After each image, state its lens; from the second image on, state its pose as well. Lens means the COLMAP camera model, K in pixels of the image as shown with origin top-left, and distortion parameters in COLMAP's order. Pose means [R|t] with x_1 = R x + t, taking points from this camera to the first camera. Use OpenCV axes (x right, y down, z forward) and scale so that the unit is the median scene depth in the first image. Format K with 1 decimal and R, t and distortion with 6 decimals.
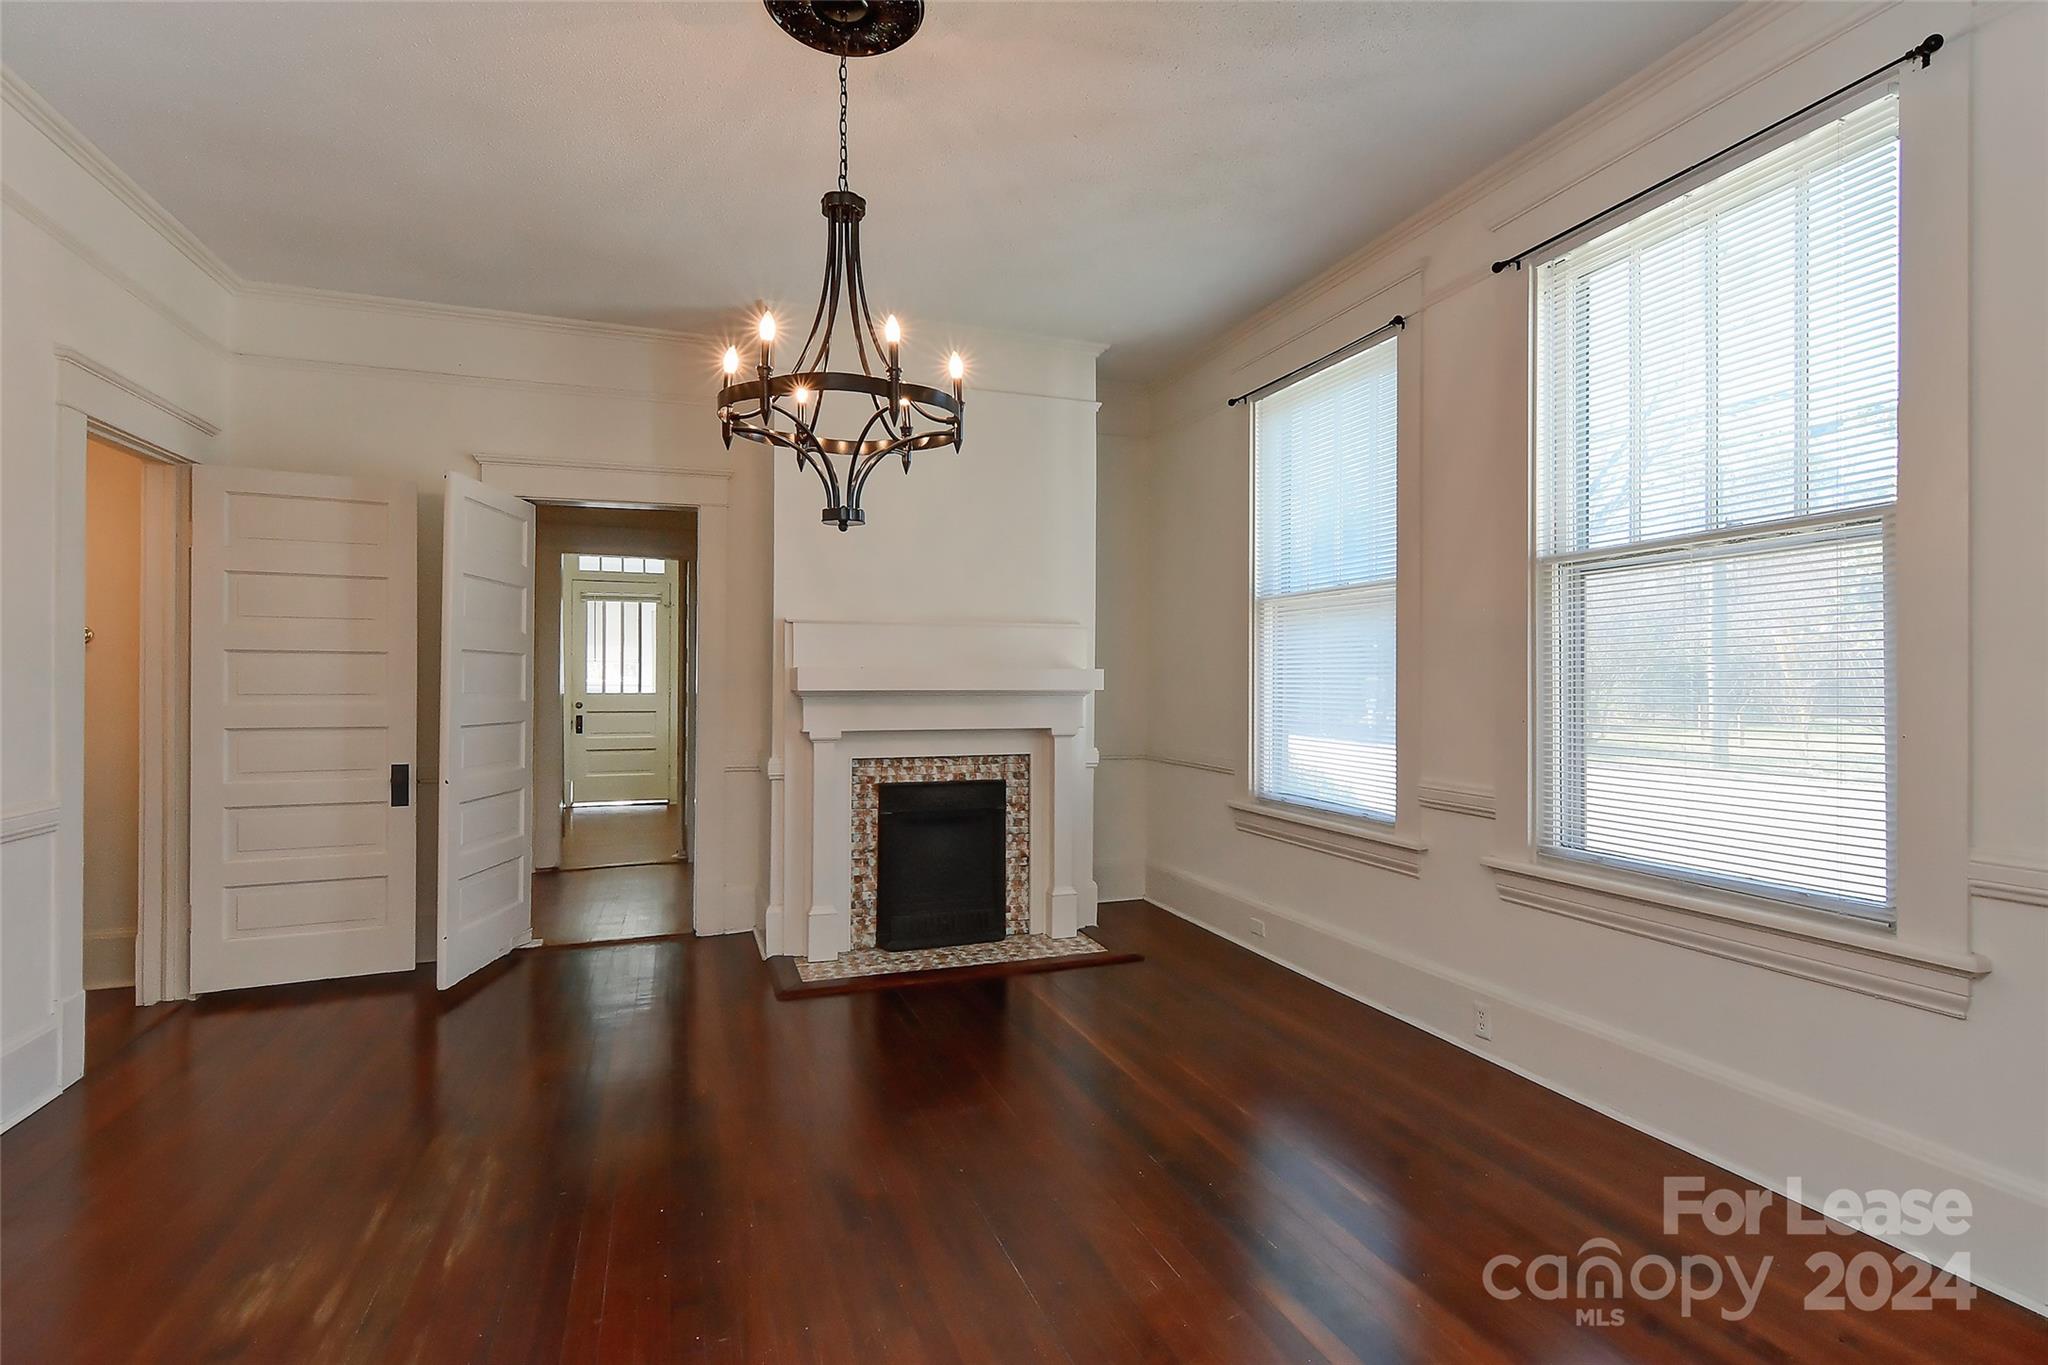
lens RADIAL K [[983.1, 0, 1025.4], [0, 983.1, 688.6], [0, 0, 1]] dist [0.011898, -0.001324]
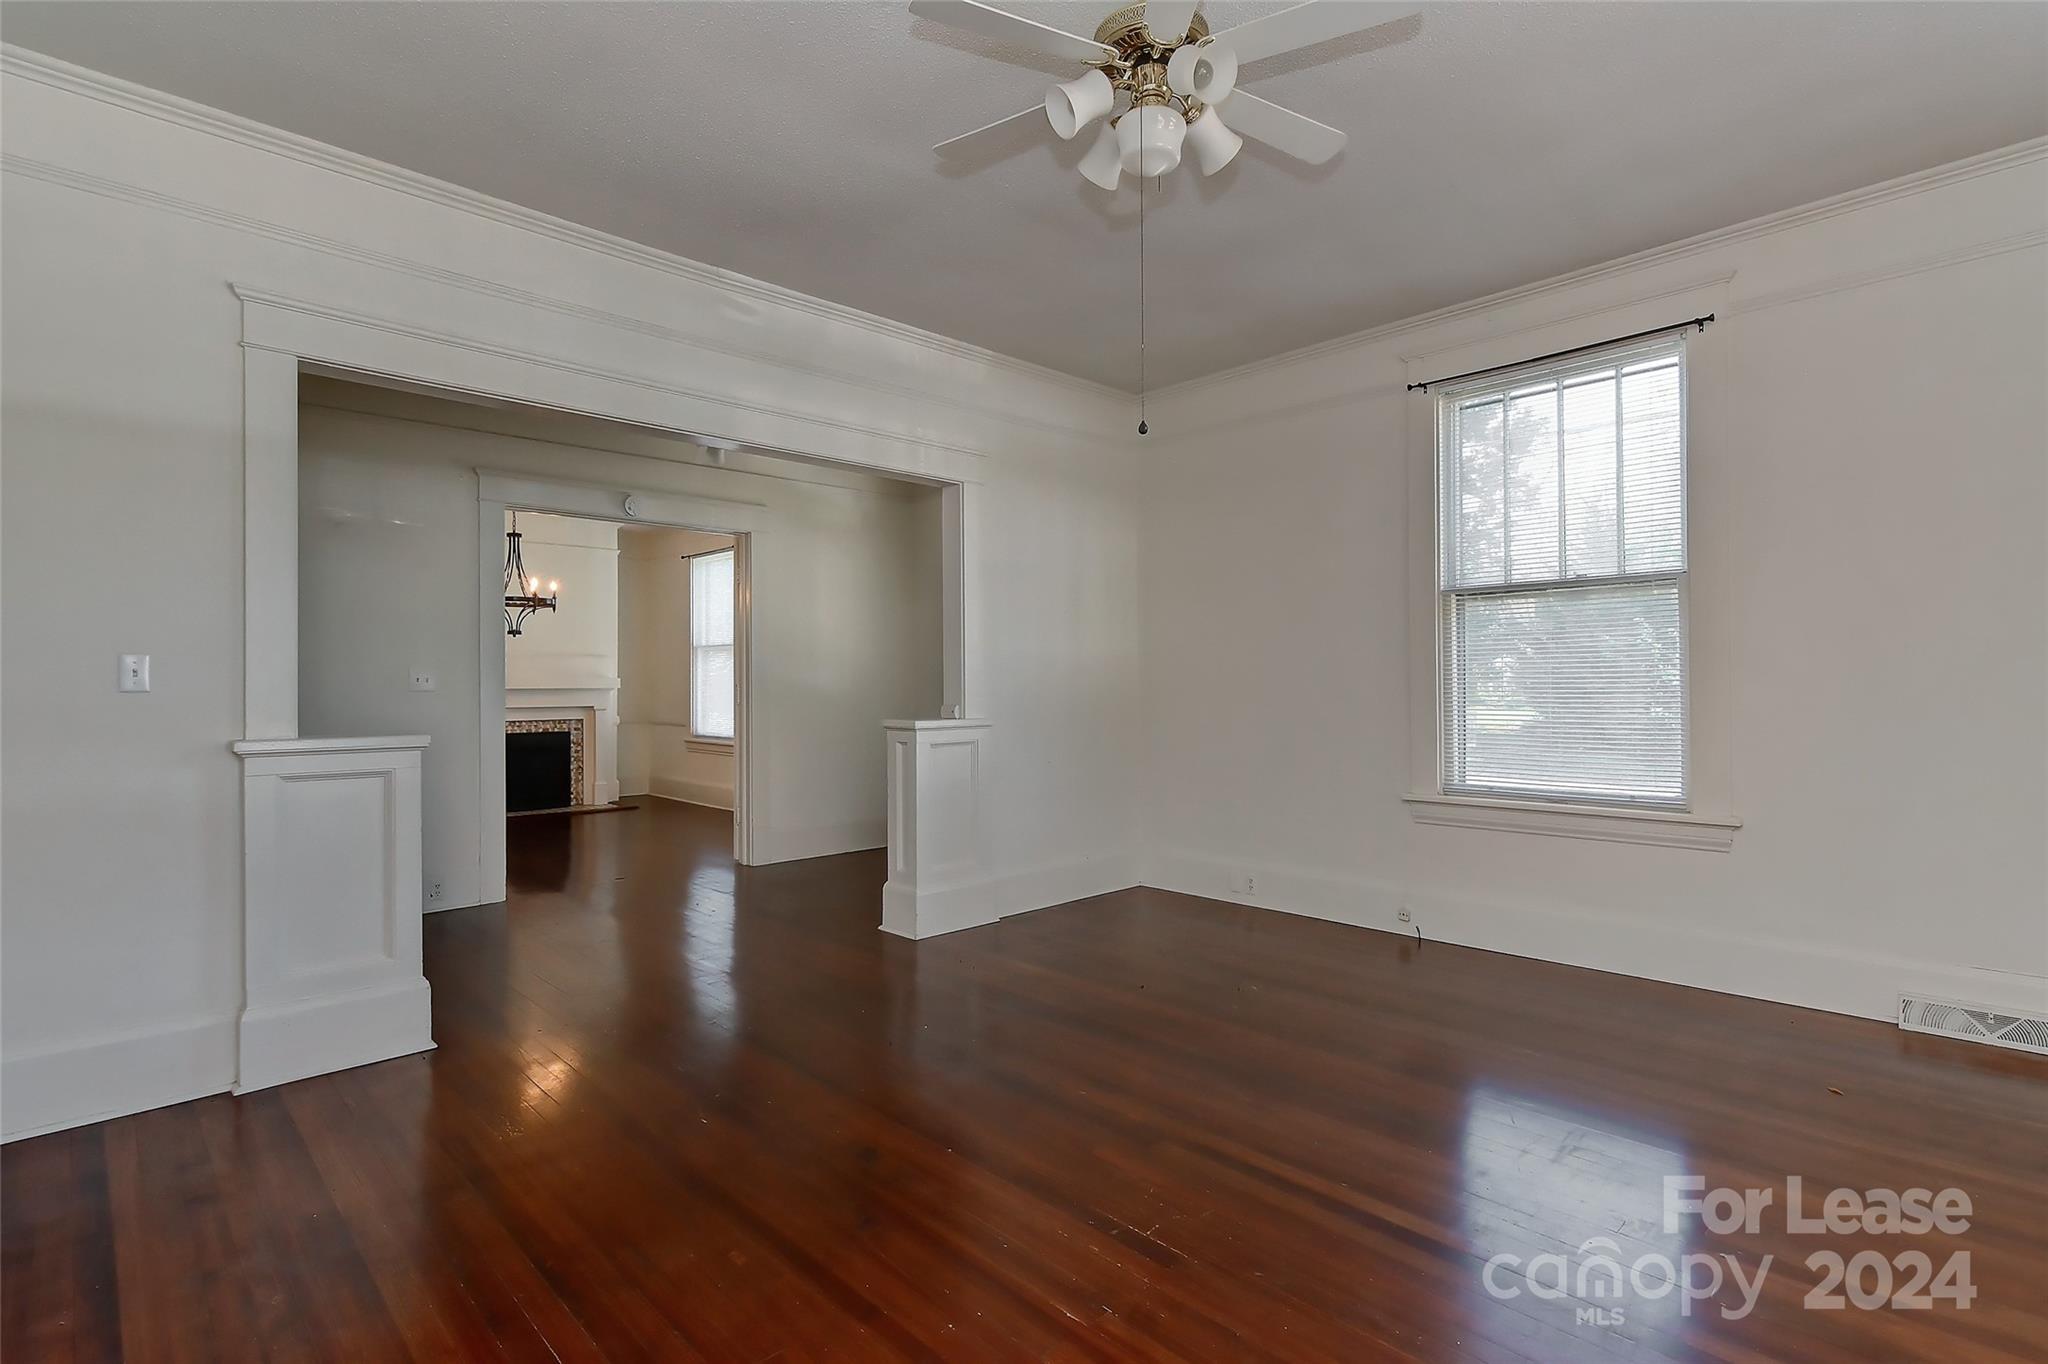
lens RADIAL K [[983.1, 0, 1025.4], [0, 983.1, 688.1], [0, 0, 1]] dist [0.011898, -0.001324]
pose [[0.915359, -0.002851, 0.402628, 0.022845], [0.003627, 0.999993, -0.001163, 0.007205], [-0.402622, 0.002525, 0.915363, -1.351963]]
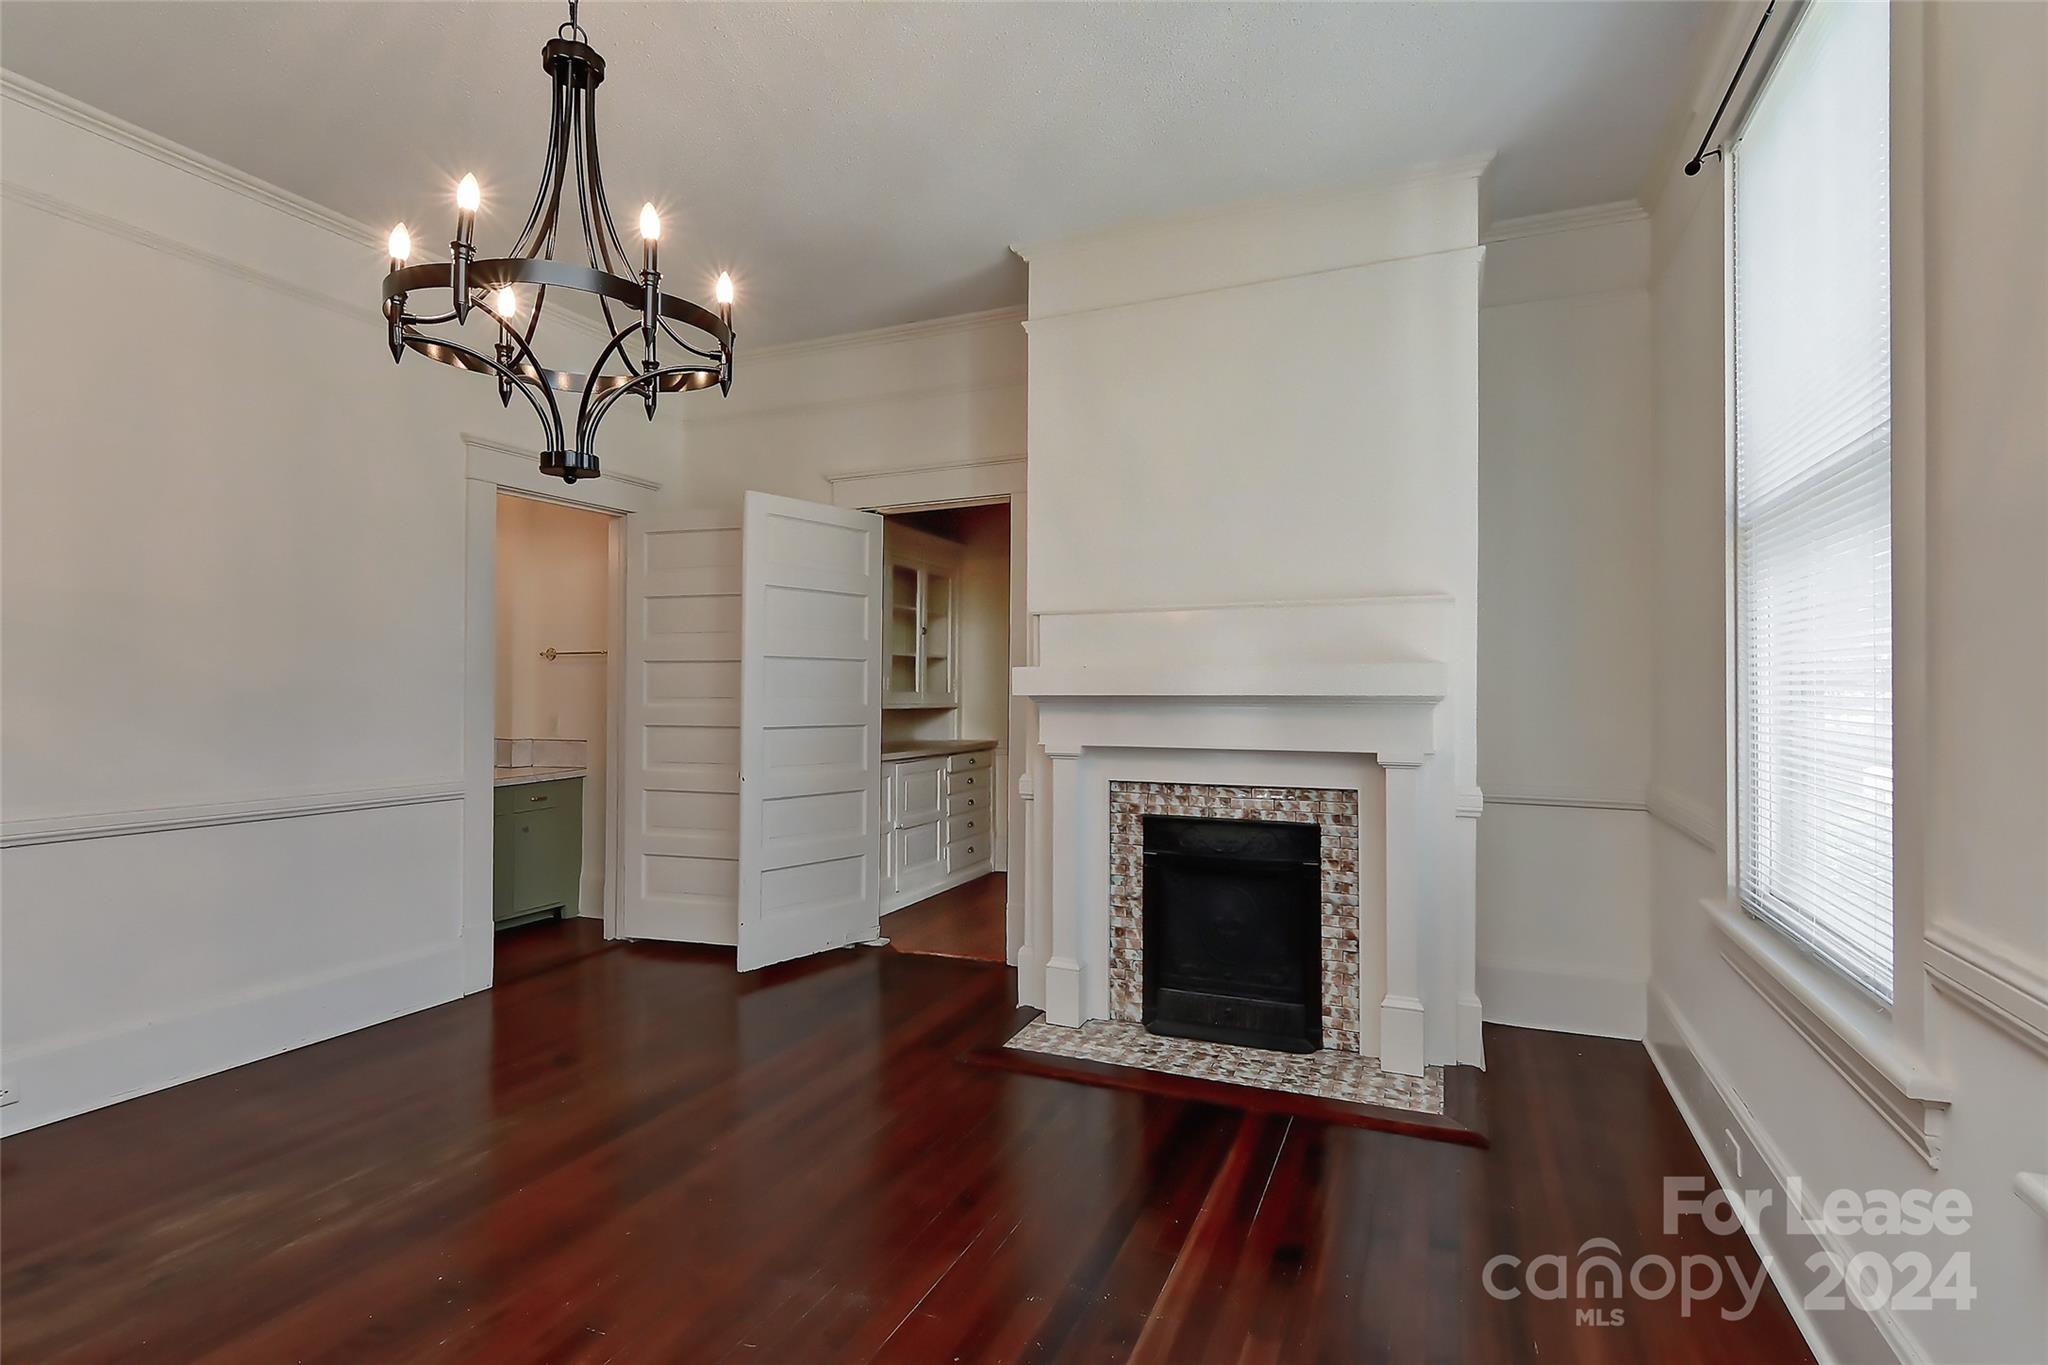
lens RADIAL K [[983.1, 0, 1025.4], [0, 983.1, 688.6], [0, 0, 1]] dist [0.011898, -0.001324]
pose [[0.730502, -0.002915, -0.682905, 0.315913], [-0.004414, 0.999950, -0.008991, 0.003503], [0.682897, 0.009582, 0.730452, 0.356978]]
